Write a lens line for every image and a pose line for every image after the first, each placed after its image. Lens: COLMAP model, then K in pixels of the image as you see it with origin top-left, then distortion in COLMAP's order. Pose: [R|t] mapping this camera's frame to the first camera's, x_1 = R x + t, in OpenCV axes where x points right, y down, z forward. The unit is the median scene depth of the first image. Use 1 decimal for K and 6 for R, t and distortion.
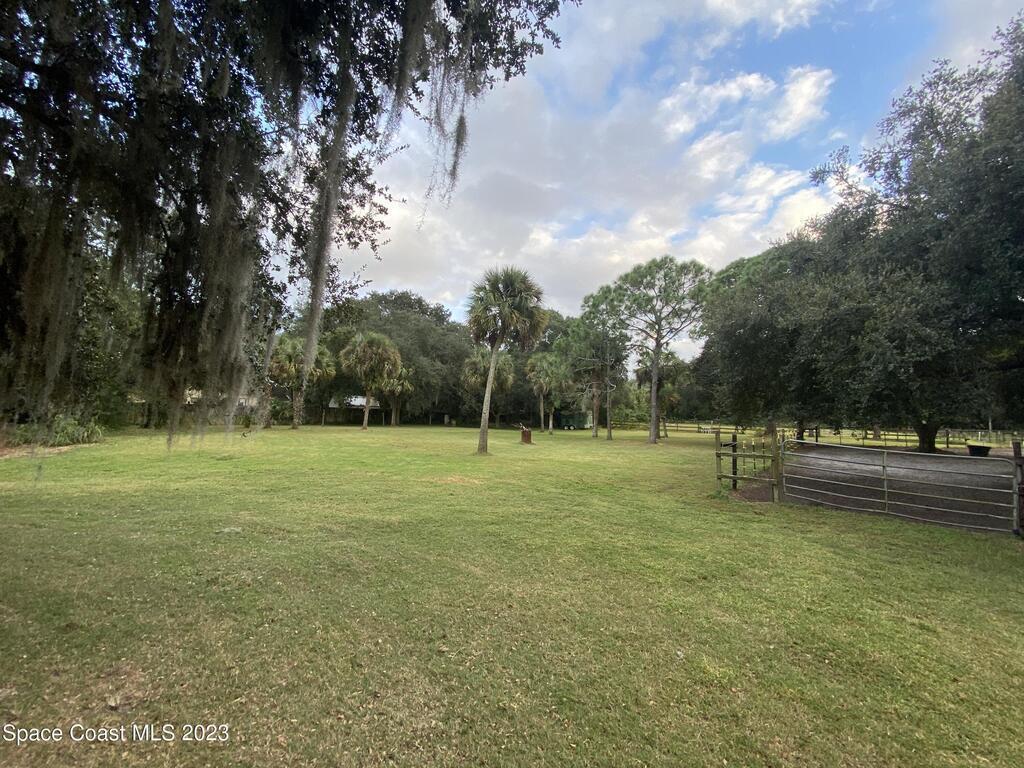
lens RADIAL K [[414.1, 0, 511.2], [0, 414.1, 382.7], [0, 0, 1]] dist [0.002219, -0.013186]
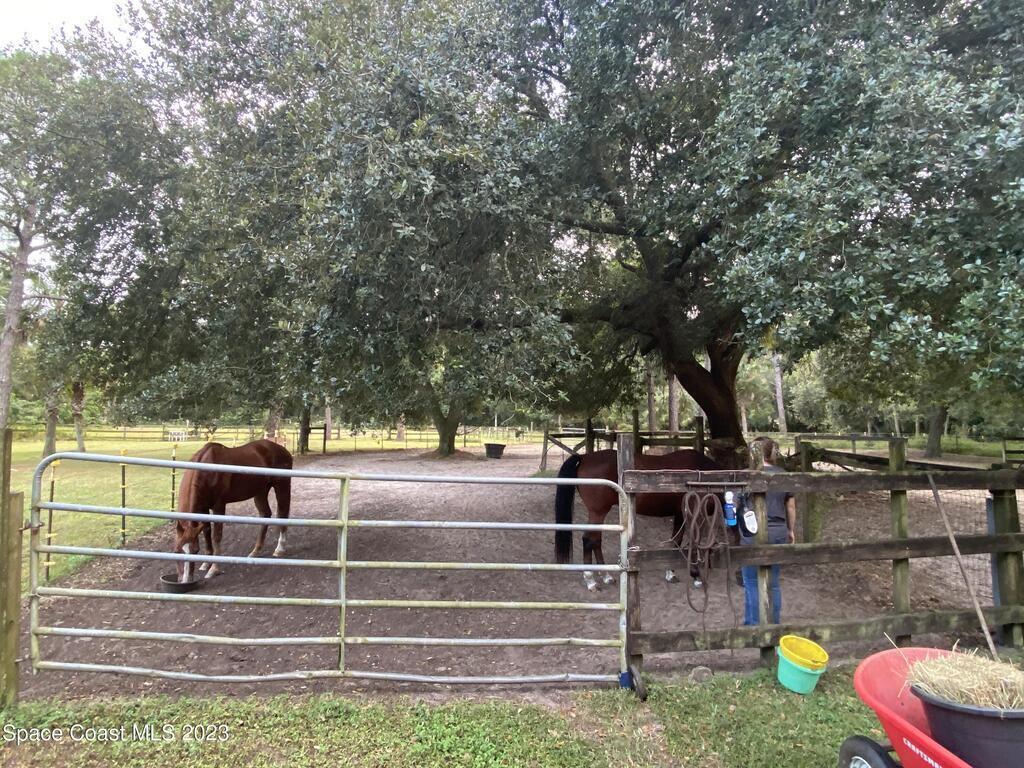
lens RADIAL K [[569.4, 0, 512.0], [0, 569.4, 384.0], [0, 0, 1]] dist [-0.001560, -0.000174]
pose [[0.617596, 0.036377, 0.785654, 0.576677], [-0.054810, 0.998492, -0.003147, 0.078293], [-0.784583, -0.041118, 0.618659, 0.575047]]
